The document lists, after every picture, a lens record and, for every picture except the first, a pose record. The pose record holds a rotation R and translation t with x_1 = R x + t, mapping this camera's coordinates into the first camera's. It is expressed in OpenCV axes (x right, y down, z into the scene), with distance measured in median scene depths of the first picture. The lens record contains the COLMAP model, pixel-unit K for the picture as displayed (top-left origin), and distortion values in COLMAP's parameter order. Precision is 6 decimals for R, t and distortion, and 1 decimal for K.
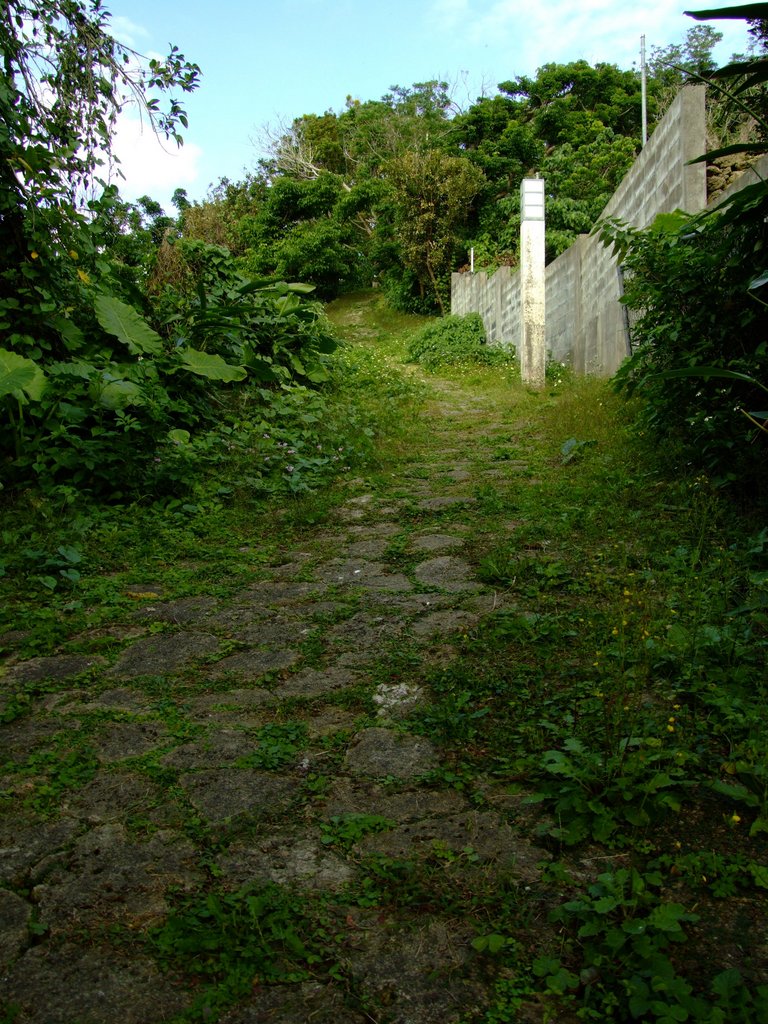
lens RADIAL K [[829.6, 0, 384.3], [0, 829.6, 511.9], [0, 0, 1]] dist [-0.007897, -0.005148]
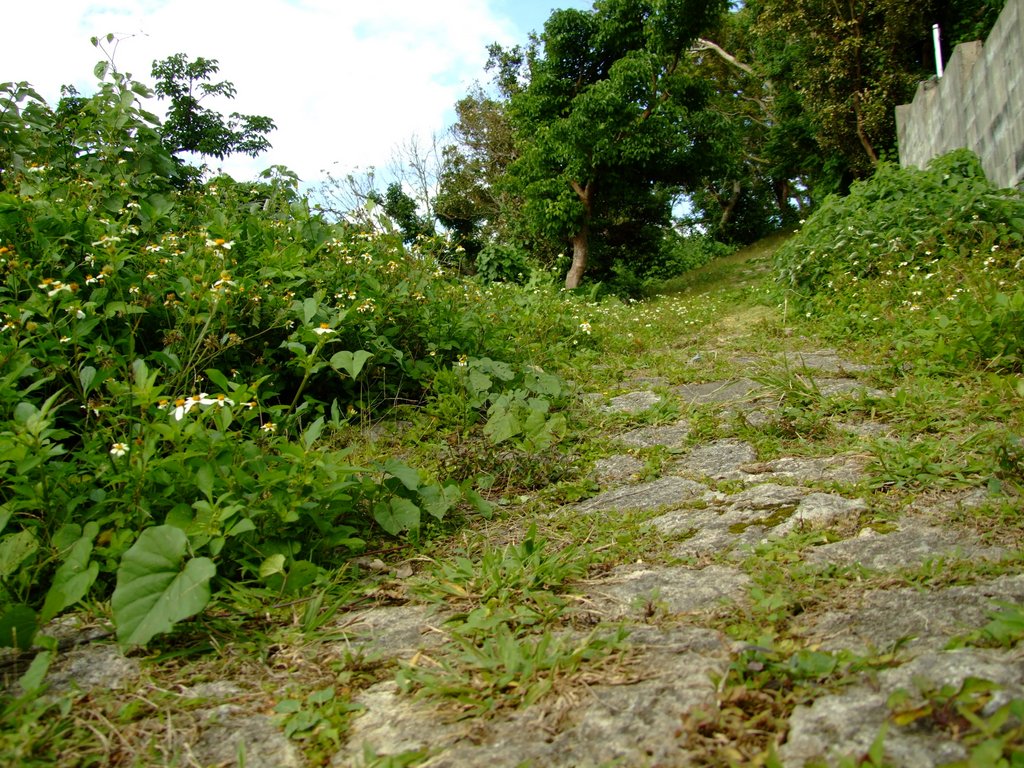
lens RADIAL K [[829.6, 0, 512.1], [0, 829.6, 384.7], [0, 0, 1]] dist [-0.007897, -0.005148]
pose [[0.920248, -0.072488, -0.384563, 0.041249], [0.028604, 0.992525, -0.118638, -0.062901], [0.390288, 0.098177, 0.915443, 0.411326]]
